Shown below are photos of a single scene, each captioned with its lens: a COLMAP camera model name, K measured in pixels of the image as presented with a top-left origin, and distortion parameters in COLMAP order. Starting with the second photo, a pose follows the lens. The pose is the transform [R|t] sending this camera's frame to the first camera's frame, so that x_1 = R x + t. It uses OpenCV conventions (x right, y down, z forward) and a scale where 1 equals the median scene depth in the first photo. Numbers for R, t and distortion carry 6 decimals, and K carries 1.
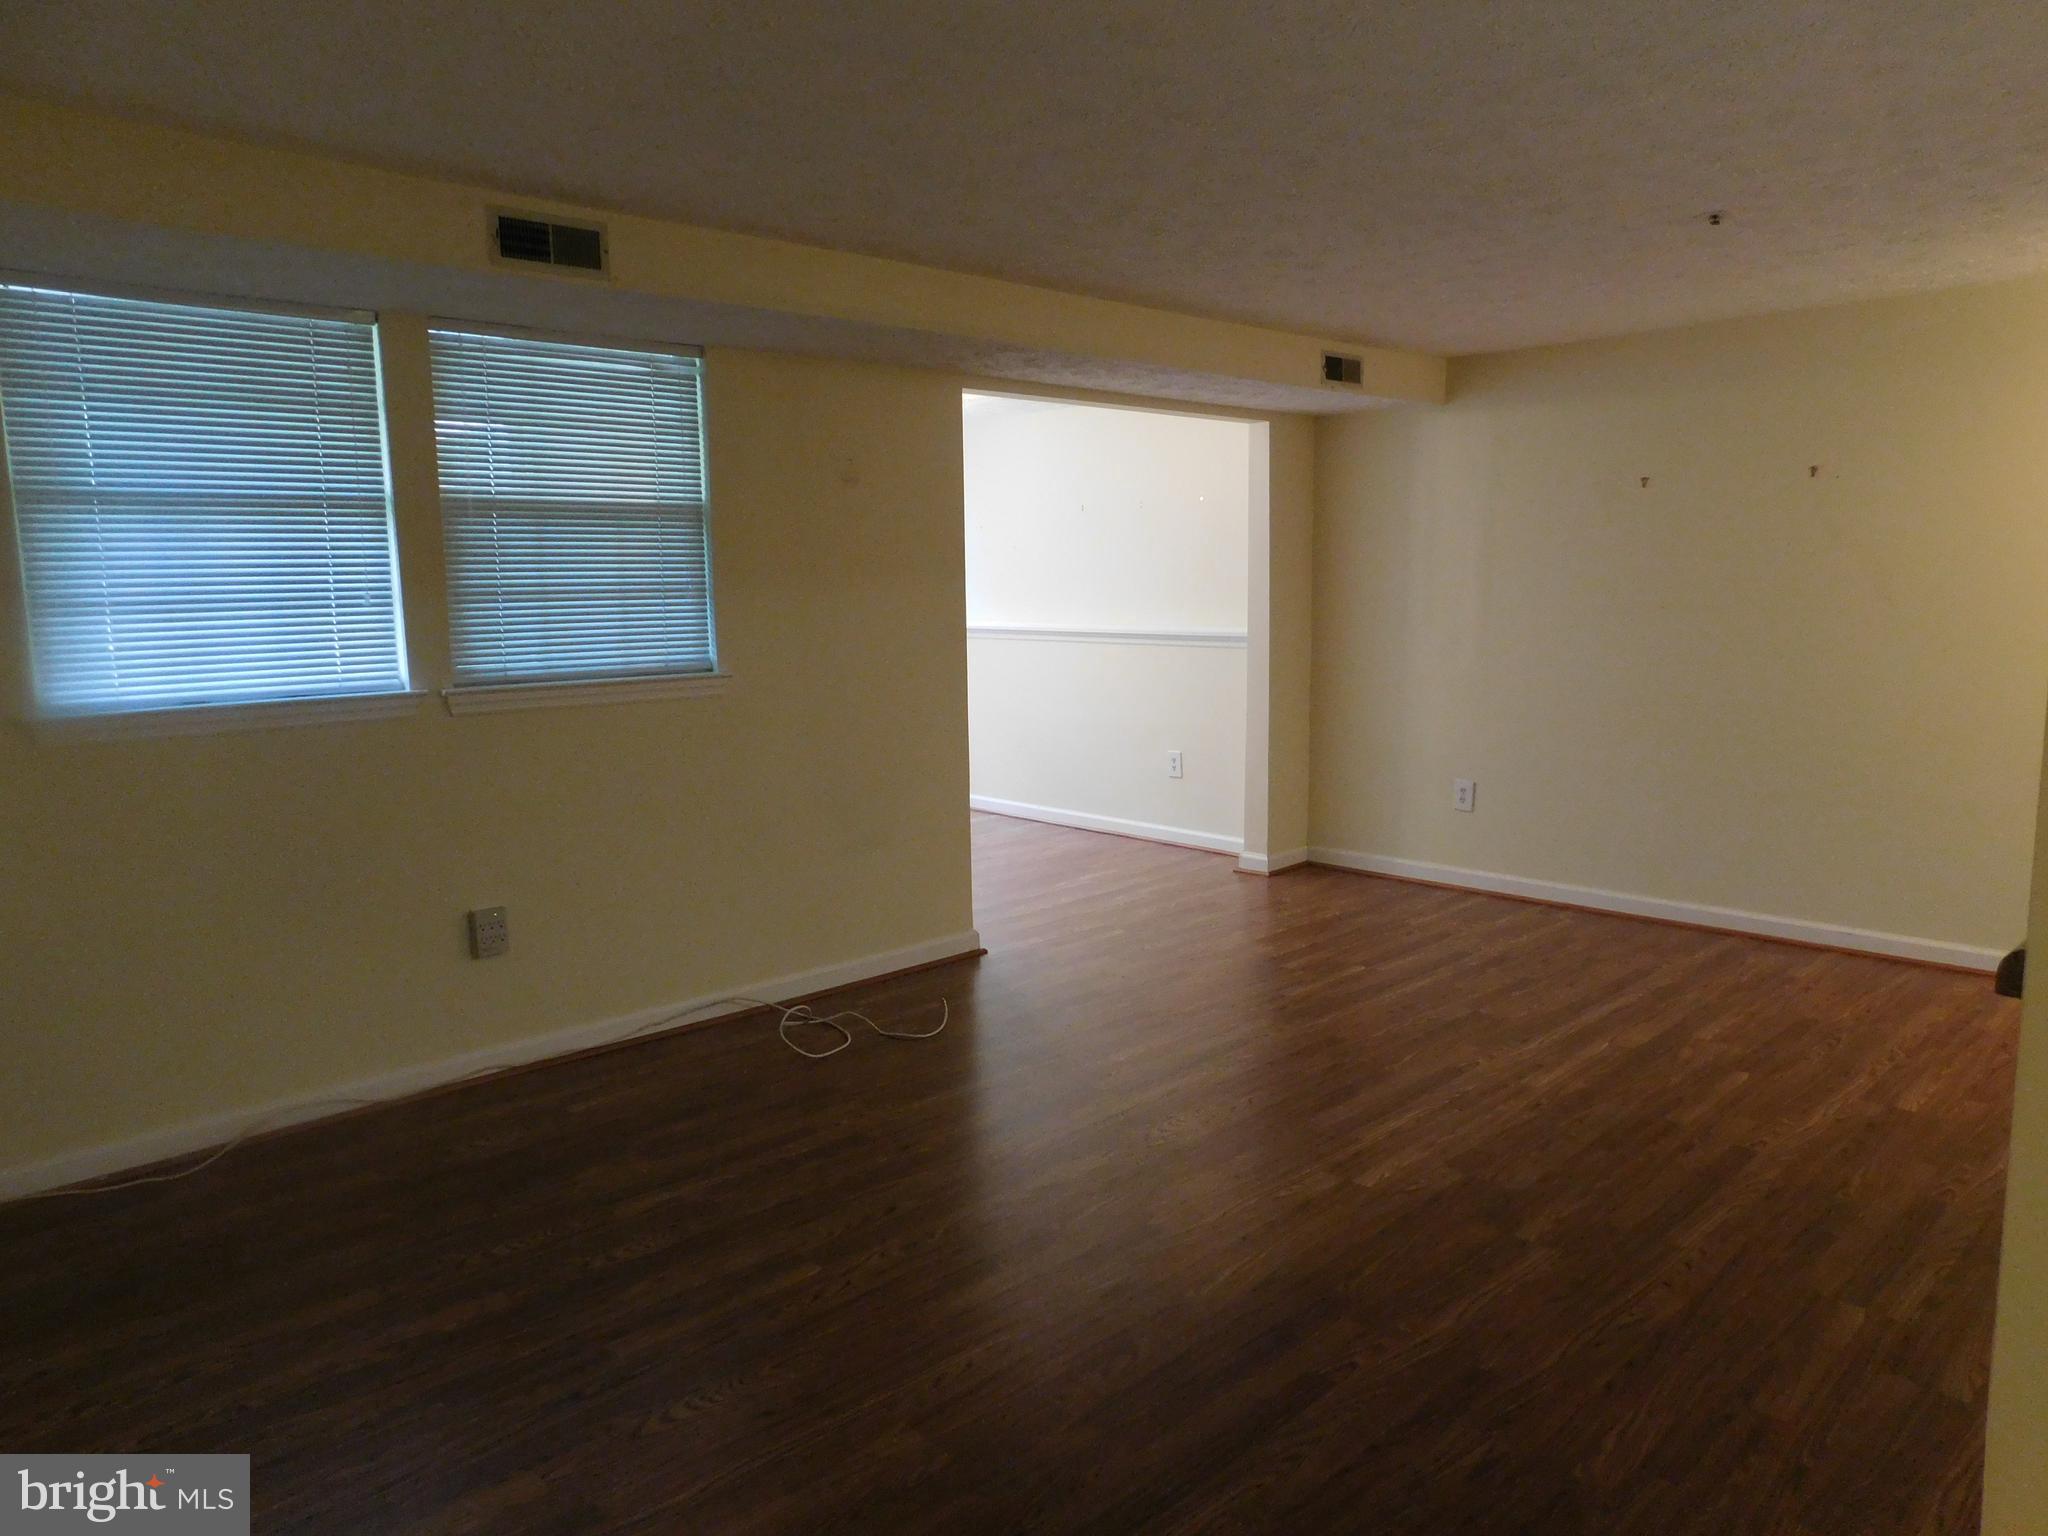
lens RADIAL K [[1368.3, 0, 1024.0], [0, 1368.3, 768.0], [0, 0, 1]] dist [-0.027860, 0.001599]
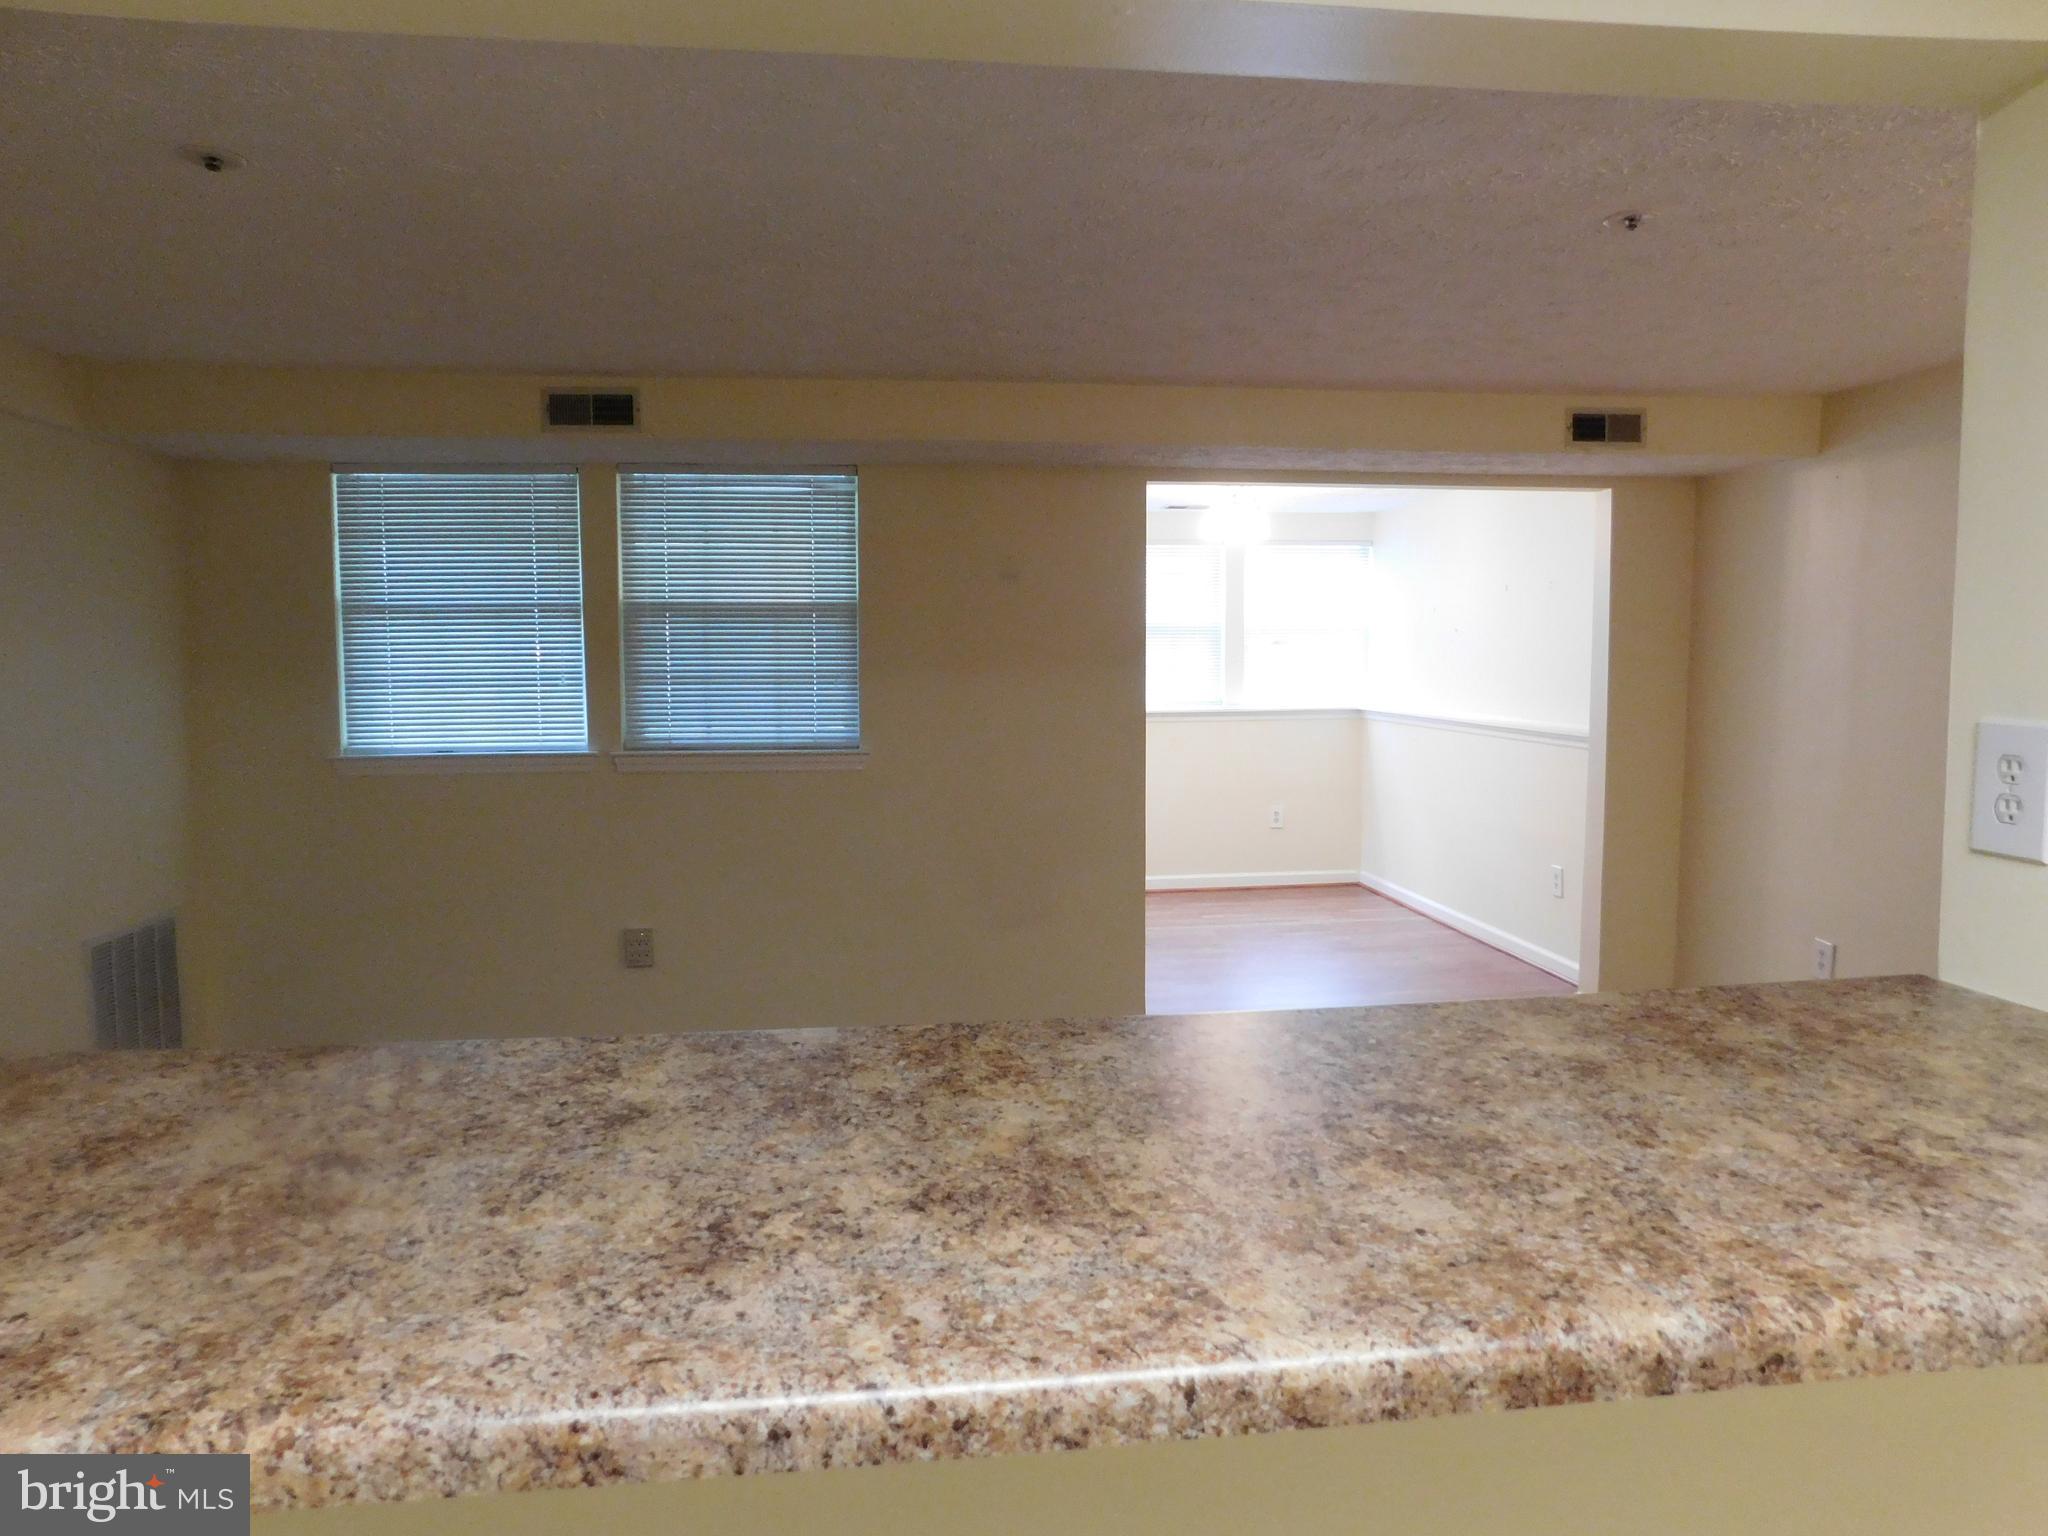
lens RADIAL K [[1368.3, 0, 1024.0], [0, 1368.3, 768.0], [0, 0, 1]] dist [-0.027860, 0.001599]
pose [[0.805449, 0.060472, -0.589573, 0.587945], [-0.088592, 0.995889, -0.018883, -0.048328], [0.586007, 0.067441, 0.807495, 0.175928]]
